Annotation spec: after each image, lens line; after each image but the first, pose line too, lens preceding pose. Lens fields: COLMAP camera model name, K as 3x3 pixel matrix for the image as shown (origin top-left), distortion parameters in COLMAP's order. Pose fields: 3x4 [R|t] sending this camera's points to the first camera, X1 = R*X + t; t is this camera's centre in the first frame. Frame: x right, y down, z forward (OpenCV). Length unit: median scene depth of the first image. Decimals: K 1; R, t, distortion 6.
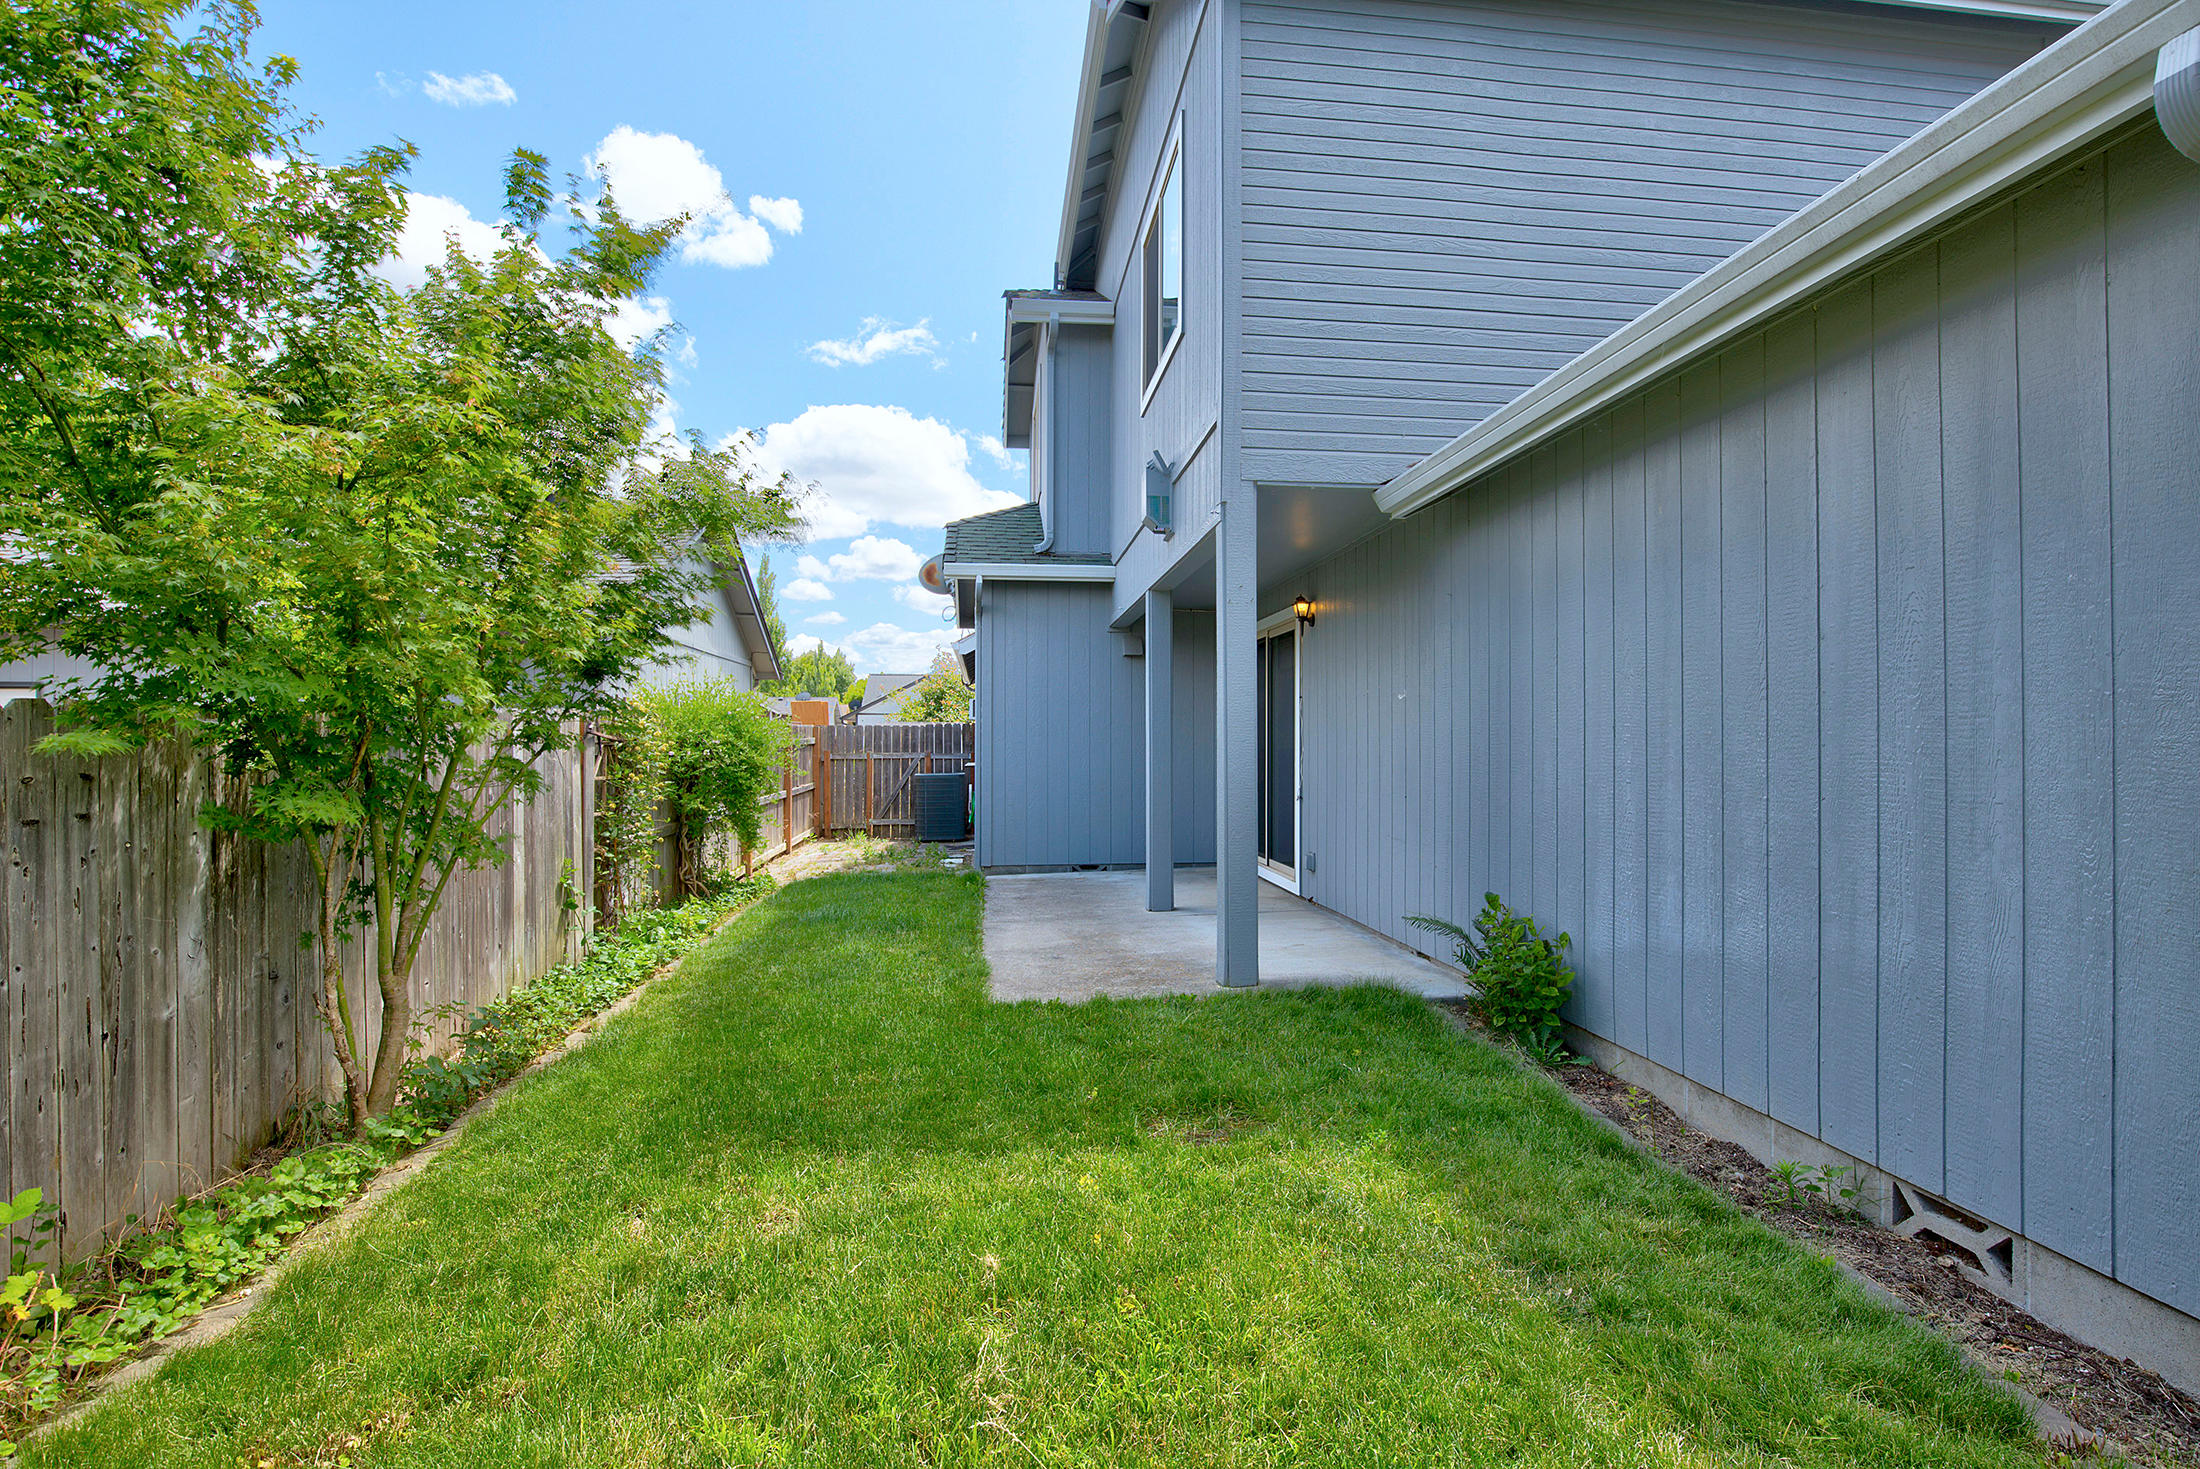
lens RADIAL K [[1048.7, 0, 1106.5], [0, 1048.7, 741.1], [0, 0, 1]] dist [-0.020201, 0.000806]
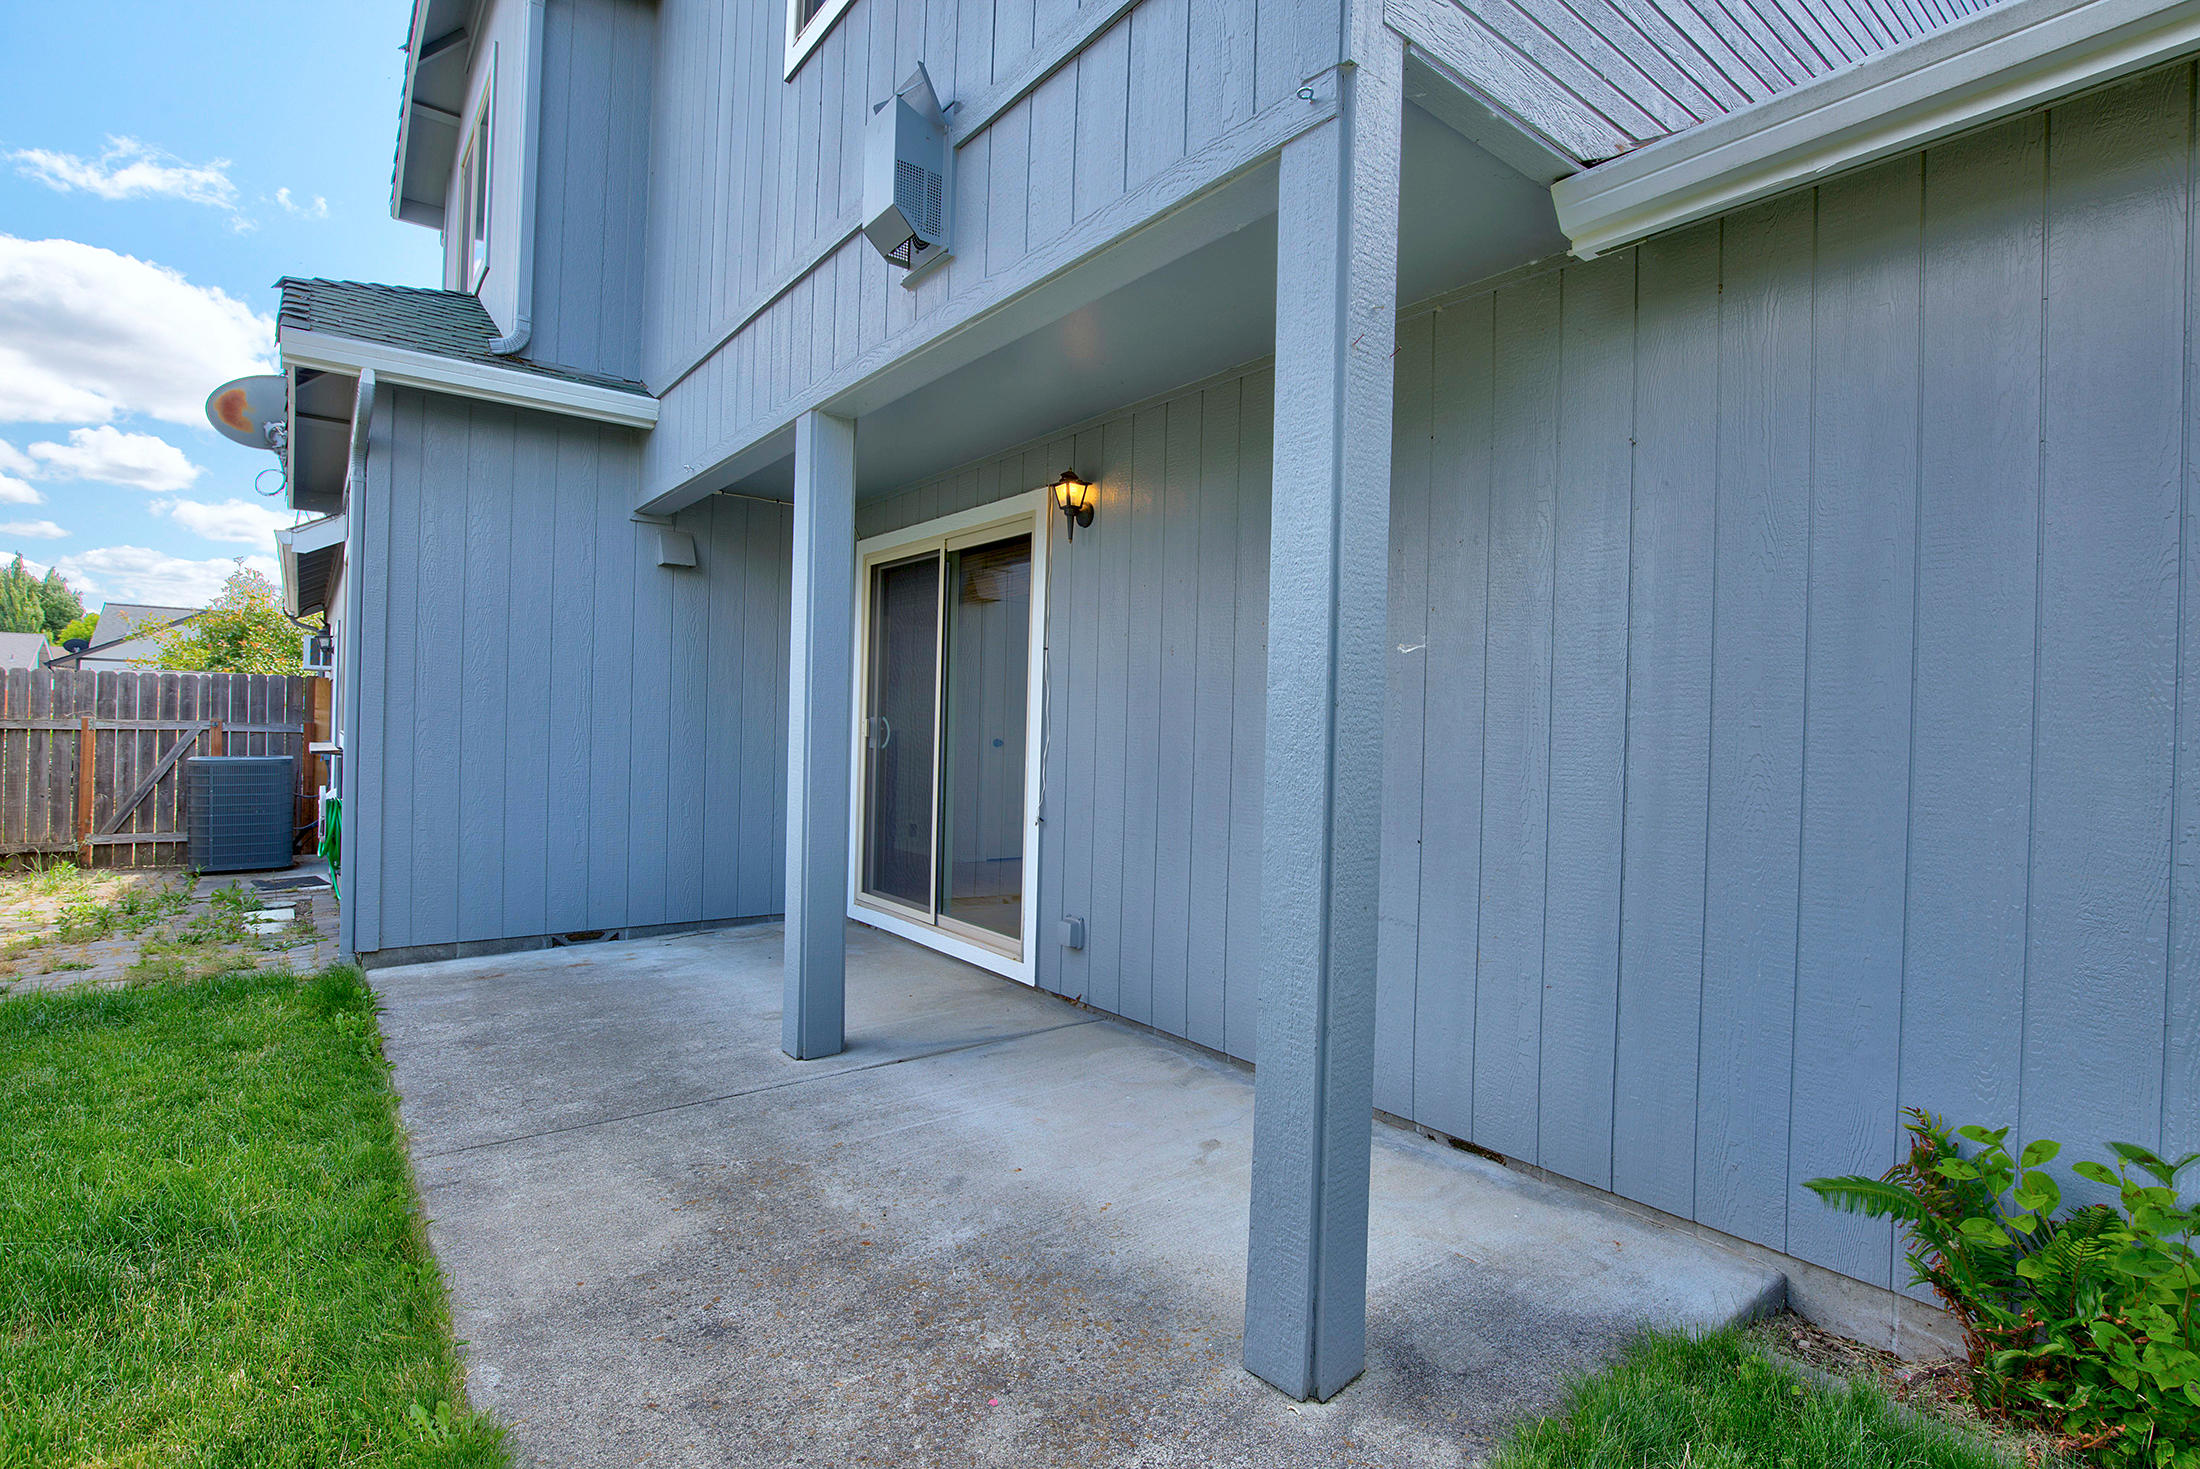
lens RADIAL K [[1048.7, 0, 1096.8], [0, 1048.7, 740.9], [0, 0, 1]] dist [-0.020201, 0.000806]
pose [[0.855800, 0.019093, 0.516954, -0.050929], [-0.029252, 0.999506, 0.011511, 0.000867], [-0.516479, -0.024973, 0.855936, 0.265877]]
